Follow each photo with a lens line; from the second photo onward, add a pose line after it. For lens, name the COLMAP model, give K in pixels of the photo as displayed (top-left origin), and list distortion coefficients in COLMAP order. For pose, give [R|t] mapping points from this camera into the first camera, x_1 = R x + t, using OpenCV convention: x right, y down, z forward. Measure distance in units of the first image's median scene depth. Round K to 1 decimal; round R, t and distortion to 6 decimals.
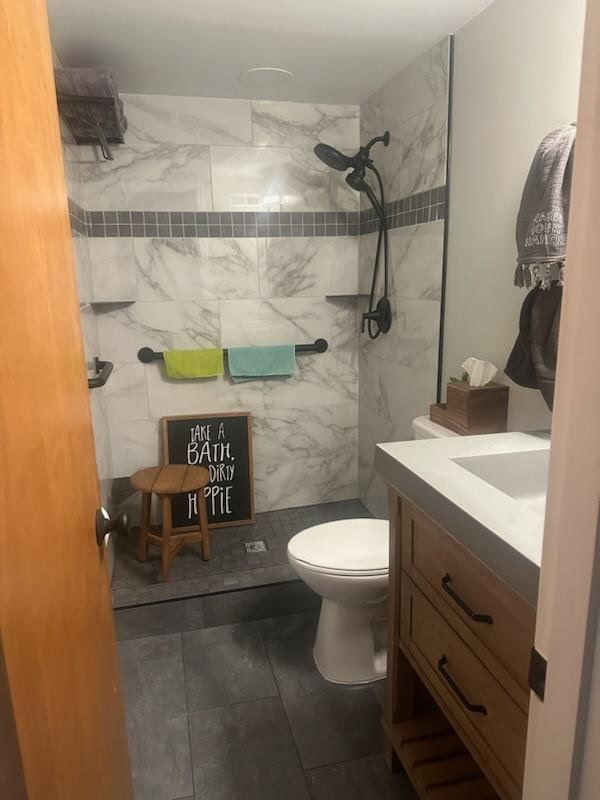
lens RADIAL K [[555.1, 0, 300.9], [0, 555.1, 406.0], [0, 0, 1]] dist [0.080450, -0.124257]
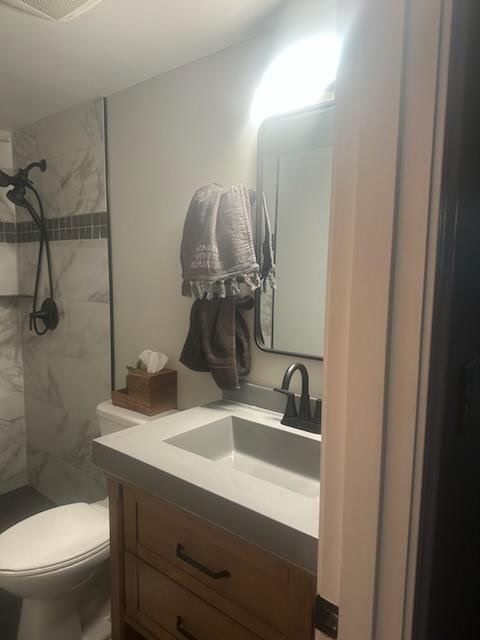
lens RADIAL K [[444.1, 0, 240.7], [0, 444.1, 324.8], [0, 0, 1]] dist [0.080450, -0.124257]
pose [[0.809048, -0.041503, 0.586276, -0.073415], [0.108517, 0.990902, -0.079605, -0.028282], [-0.577638, 0.128025, 0.806191, 0.051386]]
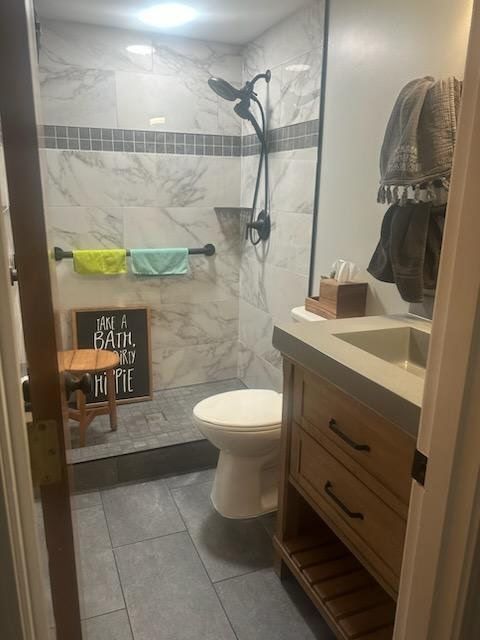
lens RADIAL K [[483.6, 0, 240.4], [0, 483.6, 326.5], [0, 0, 1]] dist [0.090197, -0.138519]
pose [[0.989571, -0.000323, 0.144046, -0.054500], [-0.005332, 0.999230, 0.038871, 0.016733], [-0.143948, -0.039234, 0.988807, -0.044615]]
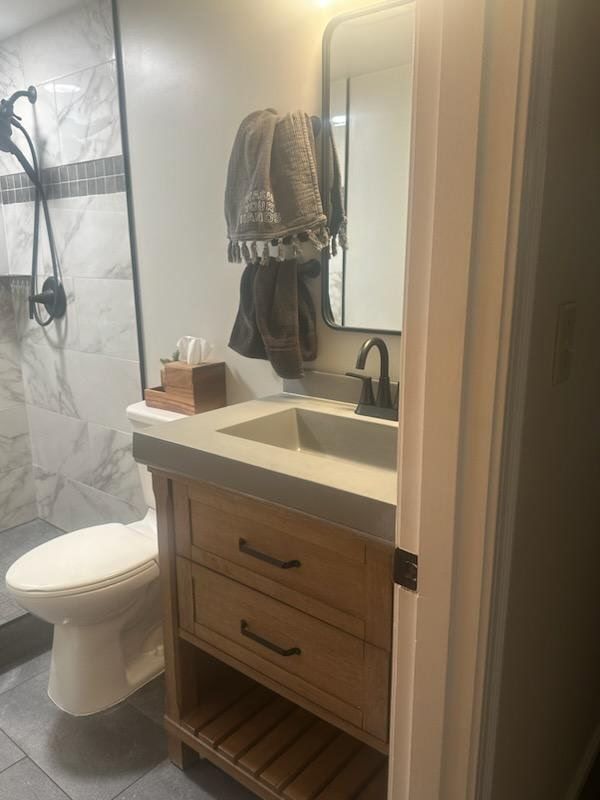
lens RADIAL K [[604.5, 0, 300.5], [0, 604.5, 408.1], [0, 0, 1]] dist [0.090197, -0.138519]
pose [[0.805674, -0.130130, 0.577888, -0.117600], [0.127181, 0.990821, 0.045803, 0.011800], [-0.578544, 0.036594, 0.814830, 0.009834]]
